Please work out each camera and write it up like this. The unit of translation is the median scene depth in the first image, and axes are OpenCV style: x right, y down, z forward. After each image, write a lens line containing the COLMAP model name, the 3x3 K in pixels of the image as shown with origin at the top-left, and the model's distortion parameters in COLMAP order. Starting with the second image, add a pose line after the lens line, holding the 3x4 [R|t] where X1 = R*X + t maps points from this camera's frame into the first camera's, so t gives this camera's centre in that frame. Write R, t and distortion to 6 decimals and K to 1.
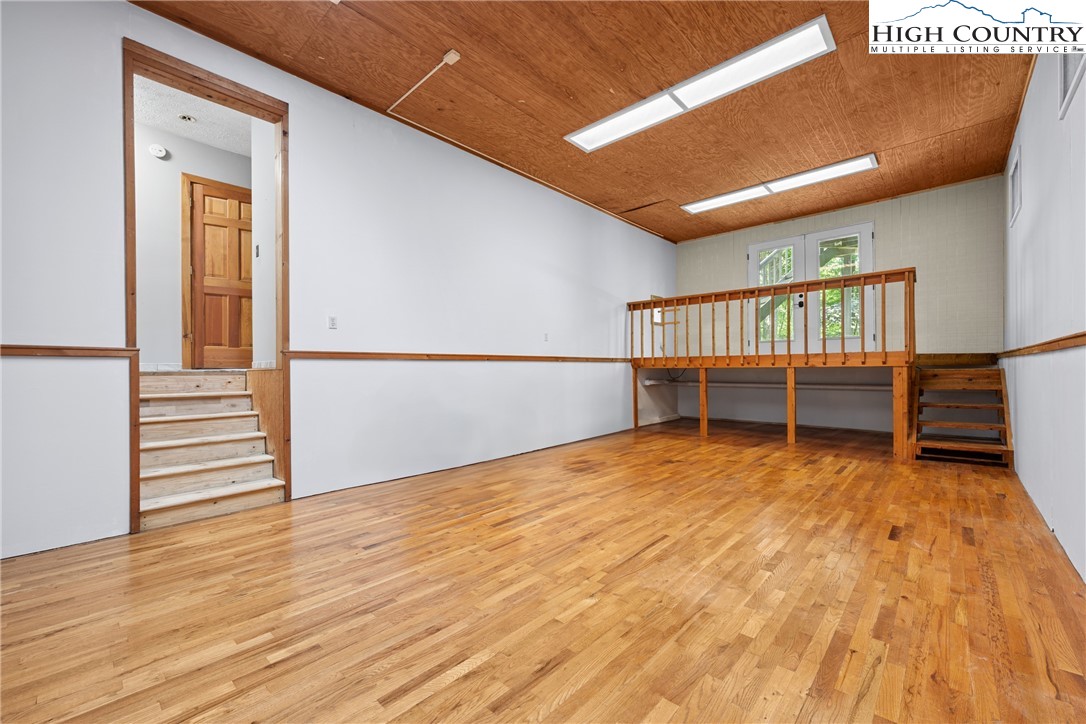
lens RADIAL K [[431.8, 0, 547.1], [0, 431.8, 371.6], [0, 0, 1]] dist [-0.005579, 0.000268]
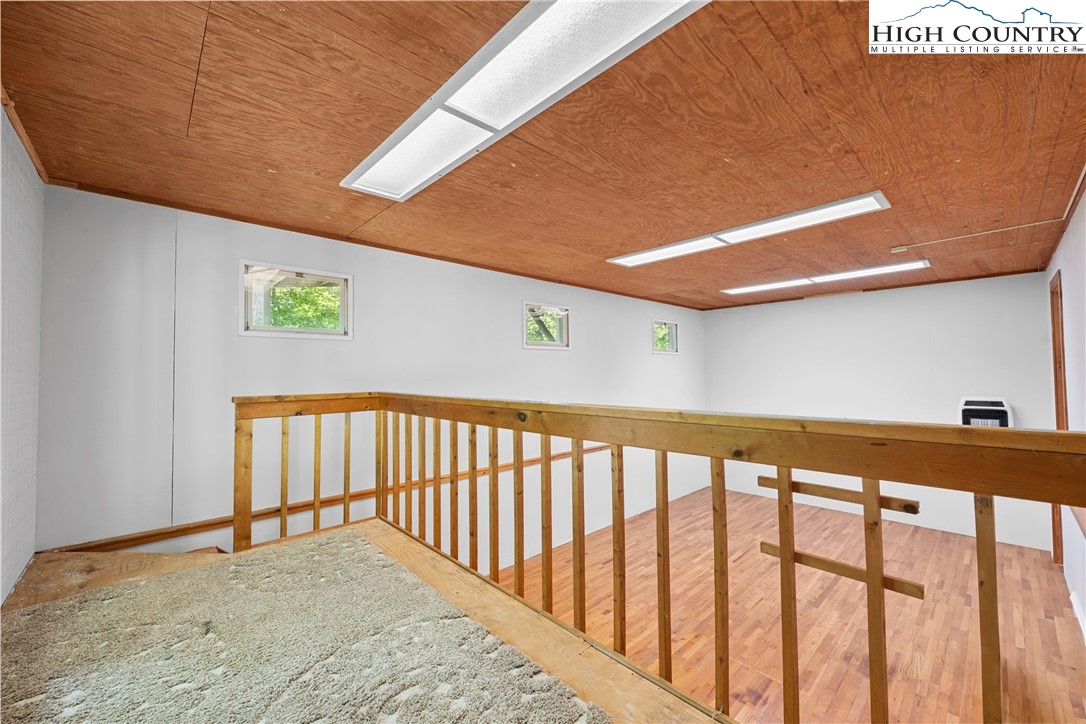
lens RADIAL K [[431.8, 0, 544.1], [0, 431.8, 360.2], [0, 0, 1]] dist [-0.005579, 0.000268]
pose [[-0.997858, 0.016227, 0.063372, 0.947116], [0.014797, 0.999626, -0.022977, -0.464832], [-0.063721, -0.021990, -0.997725, 2.883416]]
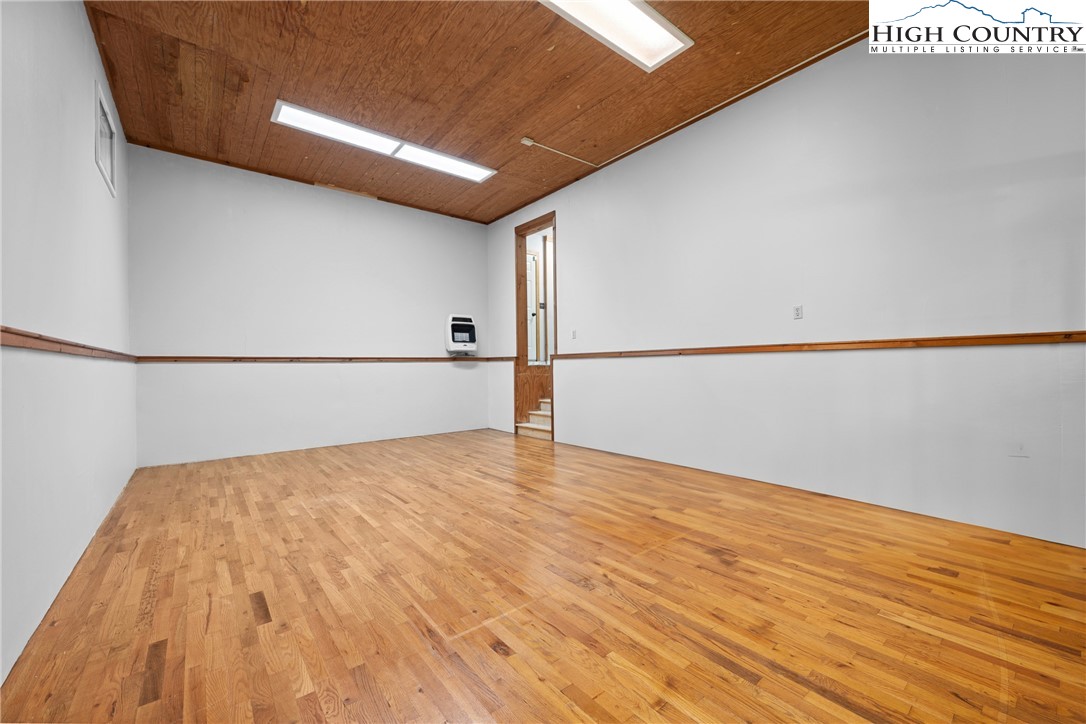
lens RADIAL K [[431.8, 0, 549.6], [0, 431.8, 365.9], [0, 0, 1]] dist [-0.005579, 0.000268]
pose [[-0.132536, 0.008779, -0.991139, 1.405260], [0.006758, 0.999946, 0.007953, -0.020761], [0.991155, -0.005644, -0.132588, 1.525985]]
